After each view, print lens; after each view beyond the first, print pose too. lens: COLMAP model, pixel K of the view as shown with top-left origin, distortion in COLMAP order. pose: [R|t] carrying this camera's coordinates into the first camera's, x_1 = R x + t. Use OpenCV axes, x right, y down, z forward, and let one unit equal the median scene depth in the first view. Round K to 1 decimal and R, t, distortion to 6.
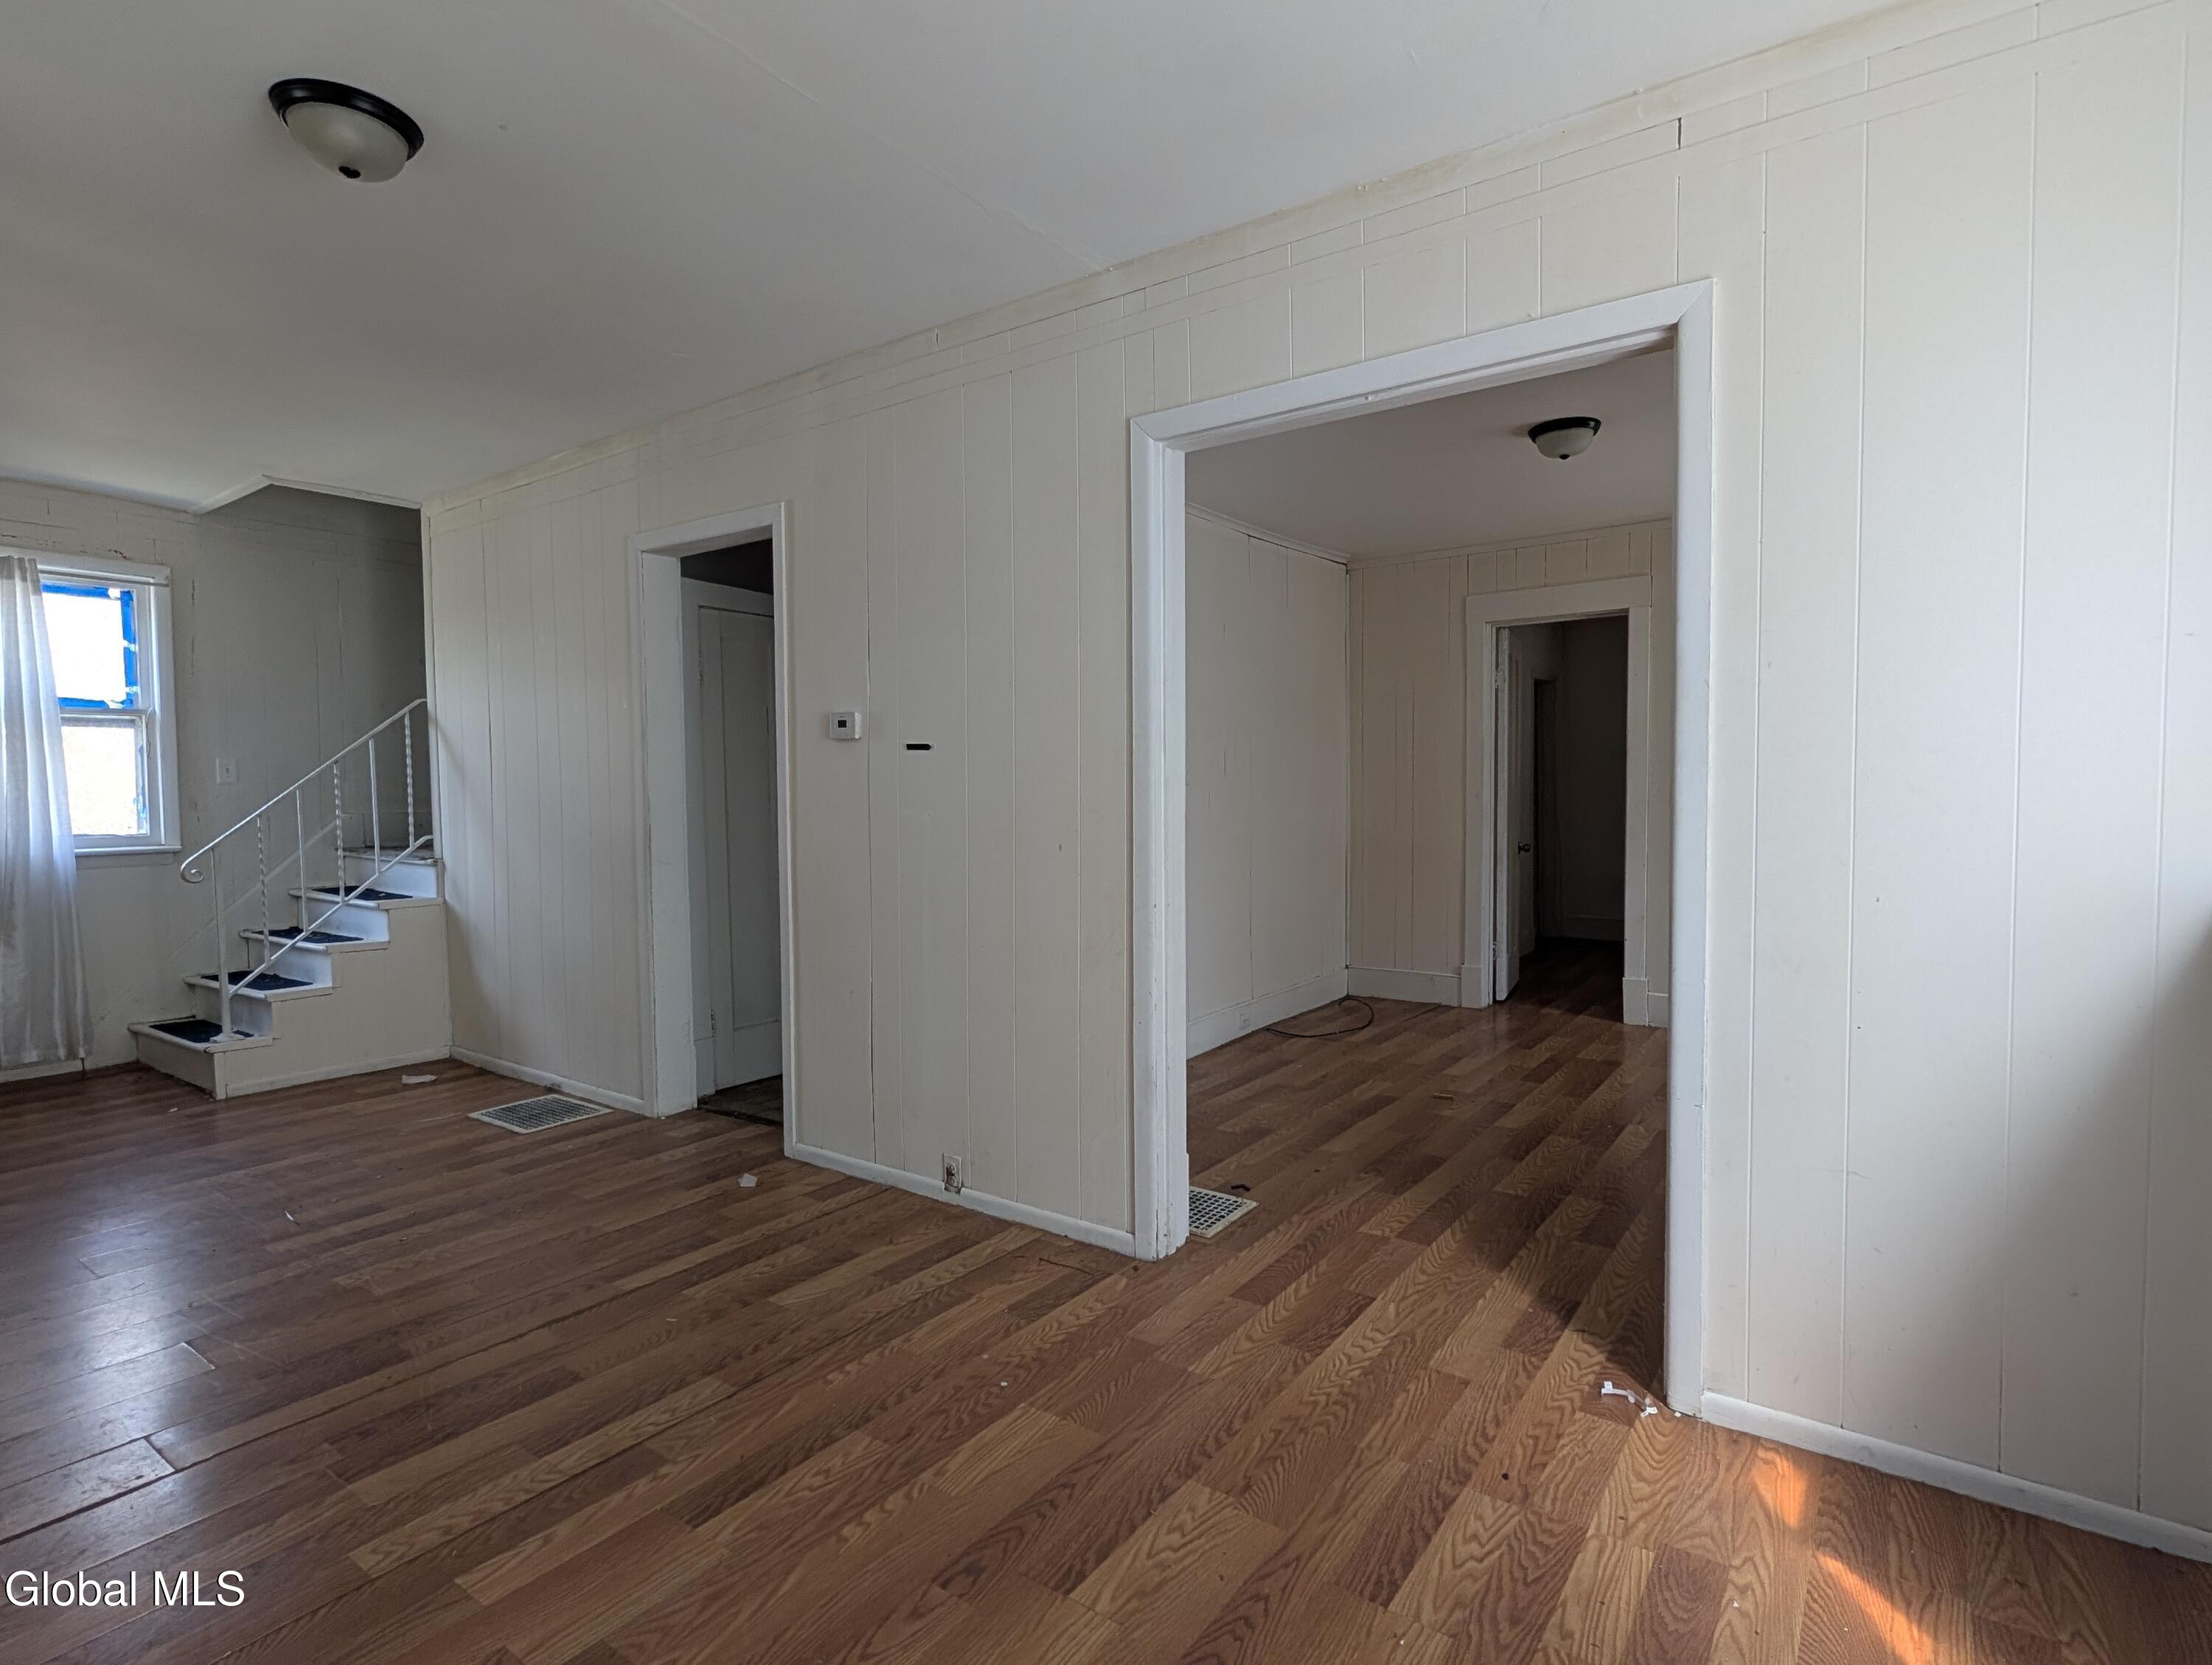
lens RADIAL K [[1123.7, 0, 1116.5], [0, 1123.7, 832.4], [0, 0, 1]] dist [0.001614, -0.001242]
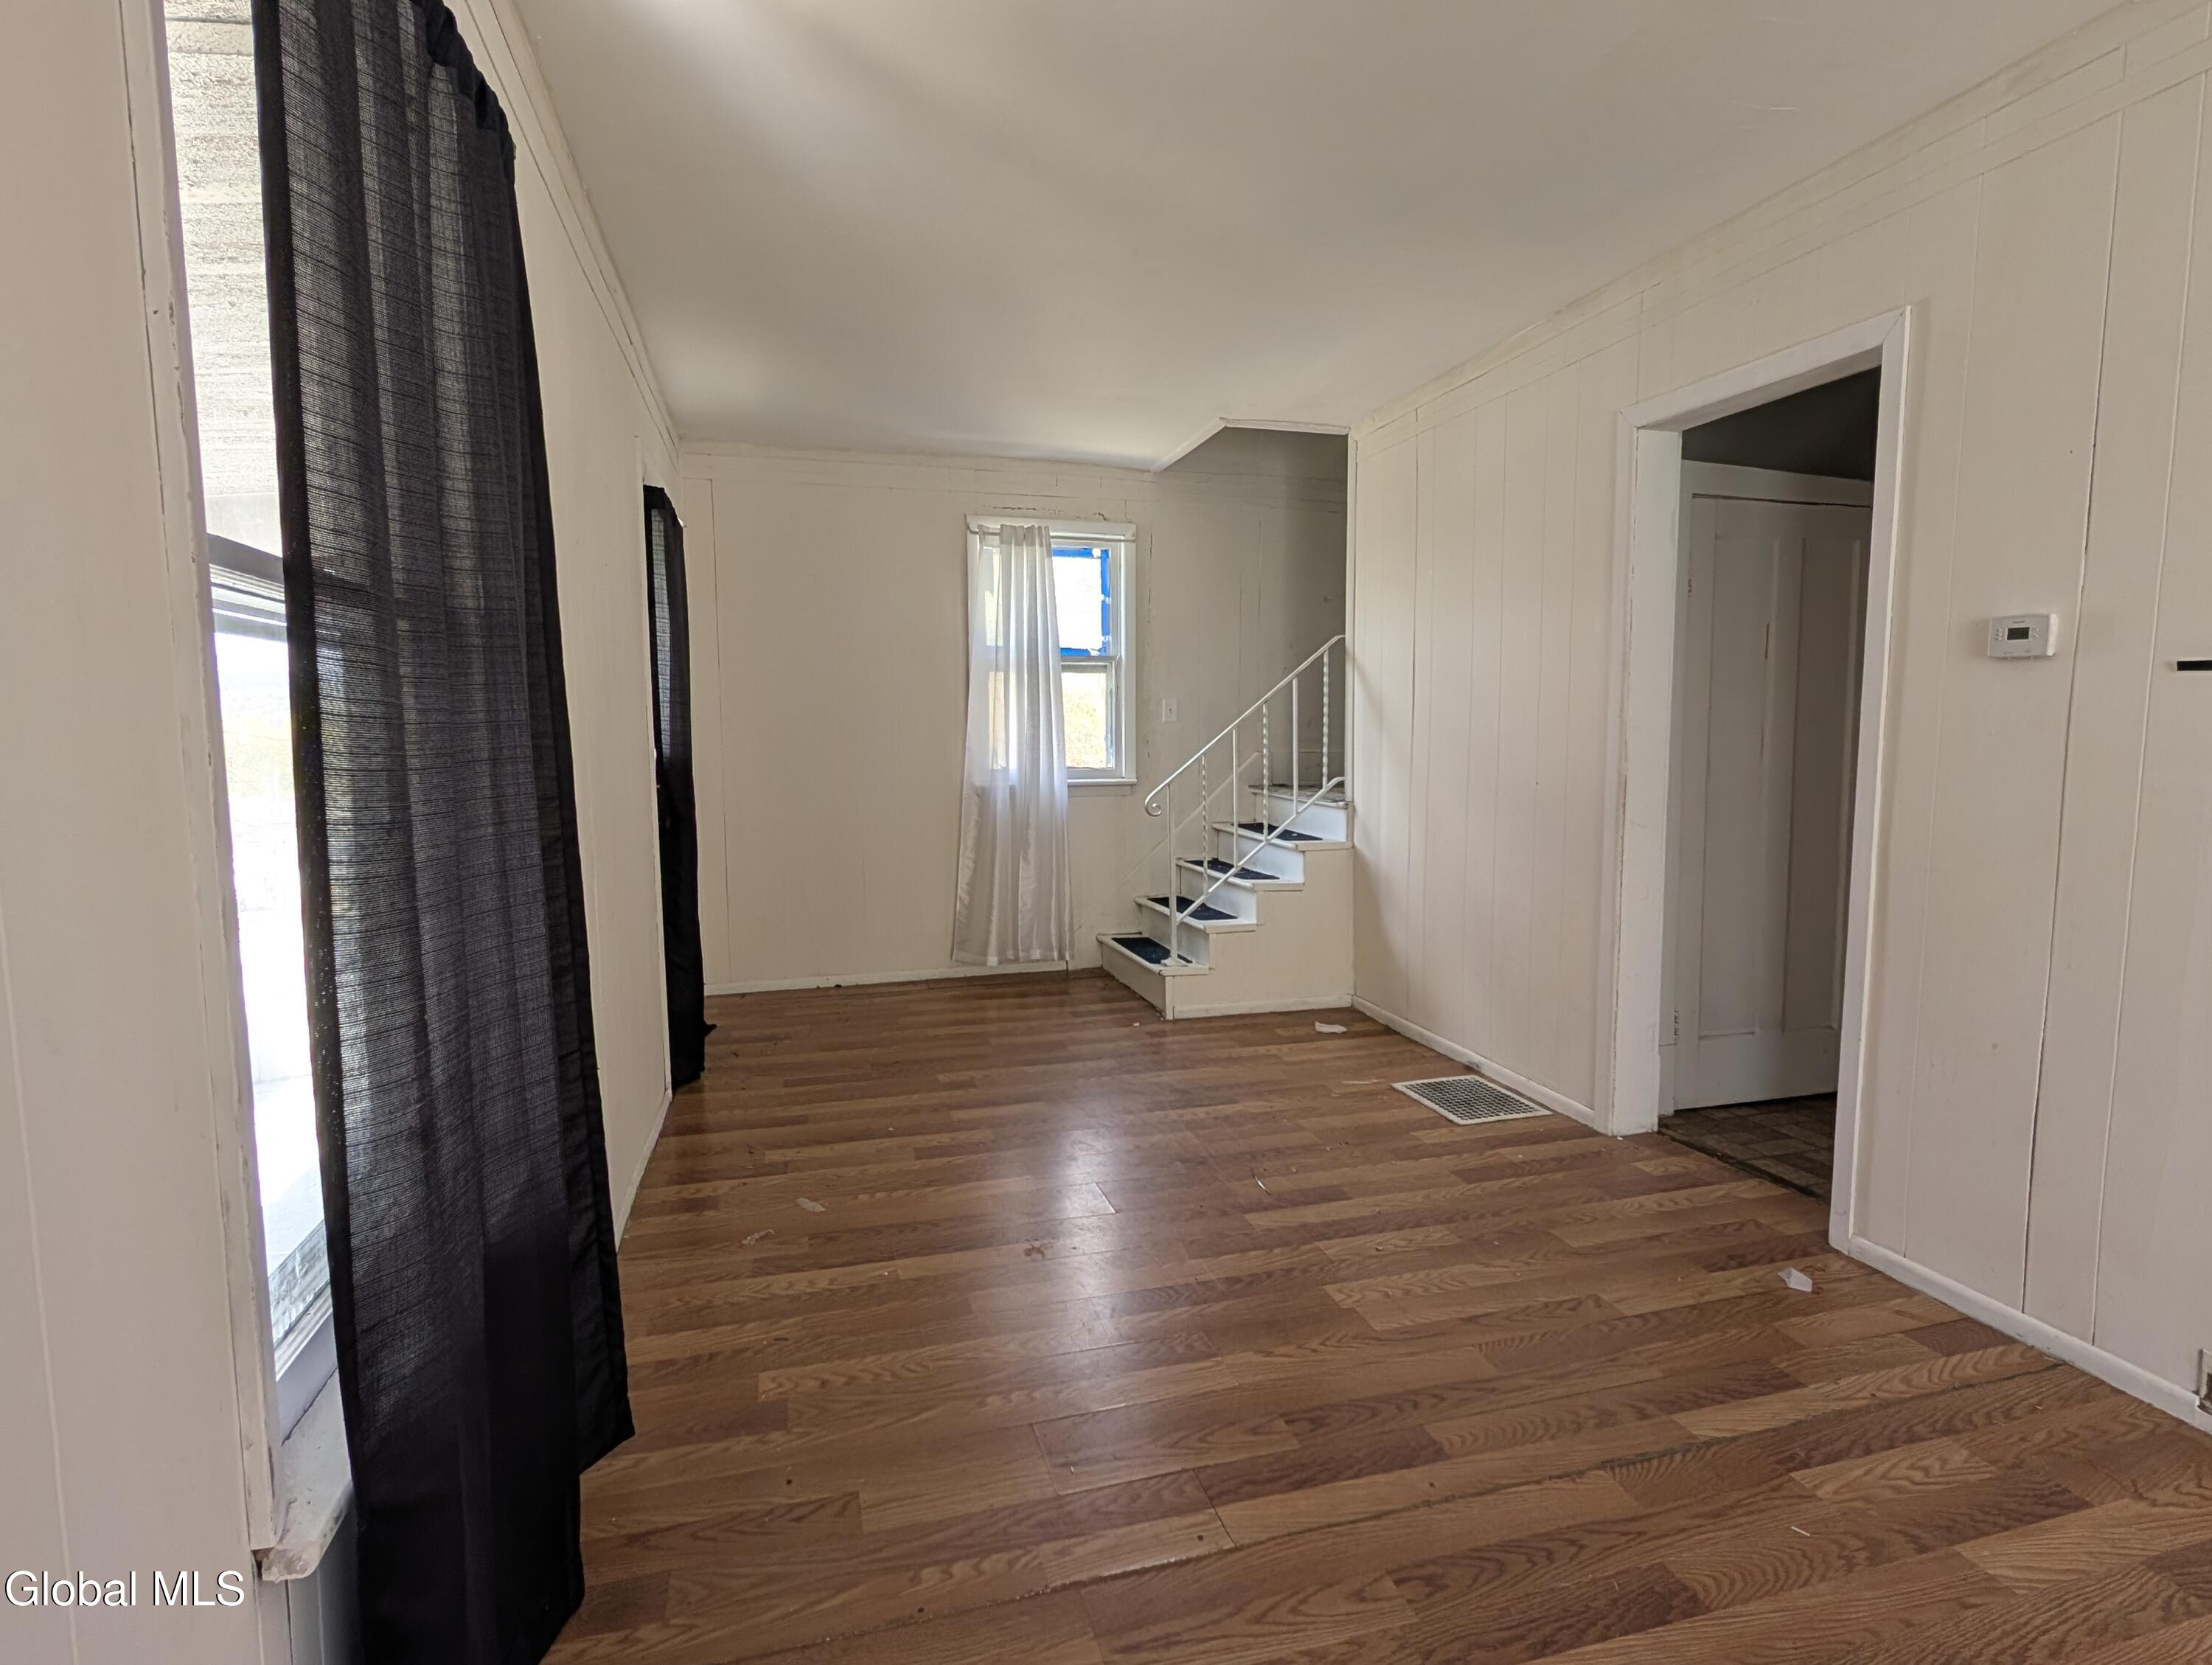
lens RADIAL K [[1123.7, 0, 1116.5], [0, 1123.7, 832.4], [0, 0, 1]] dist [0.001614, -0.001242]
pose [[0.786217, 0.062417, -0.614790, -0.187601], [-0.028372, 0.997483, 0.064987, -0.008047], [0.617299, -0.033651, 0.786009, 0.133563]]
